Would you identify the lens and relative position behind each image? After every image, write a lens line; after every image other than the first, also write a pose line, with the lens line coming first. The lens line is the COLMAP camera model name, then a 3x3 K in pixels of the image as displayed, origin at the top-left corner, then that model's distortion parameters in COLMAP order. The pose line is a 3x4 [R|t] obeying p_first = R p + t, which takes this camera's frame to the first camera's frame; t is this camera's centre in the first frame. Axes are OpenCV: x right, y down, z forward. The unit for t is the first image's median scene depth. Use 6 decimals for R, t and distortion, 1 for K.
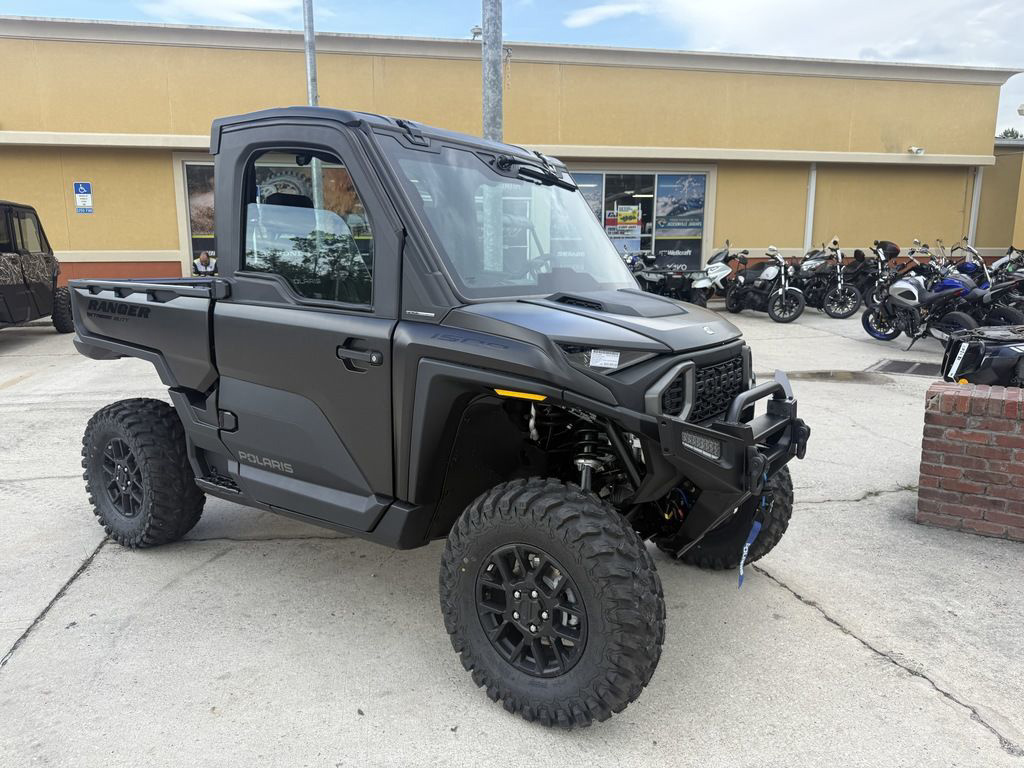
lens RADIAL K [[724.0, 0, 513.5], [0, 724.0, 366.2], [0, 0, 1]] dist [0.084483, -0.067190]
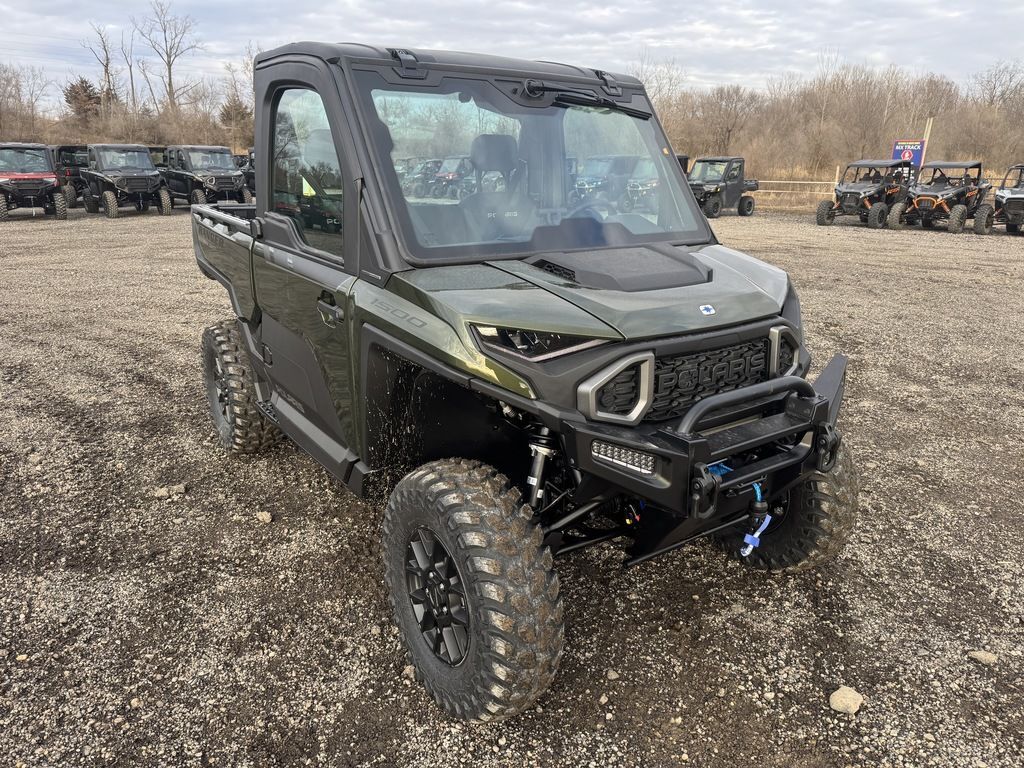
lens RADIAL K [[724.0, 0, 514.7], [0, 724.0, 378.6], [0, 0, 1]] dist [0.084483, -0.067190]
pose [[0.934649, 0.109909, -0.338159, 0.358786], [-0.058805, 0.985711, 0.157845, -0.091941], [0.350676, -0.127644, 0.927757, 0.162653]]
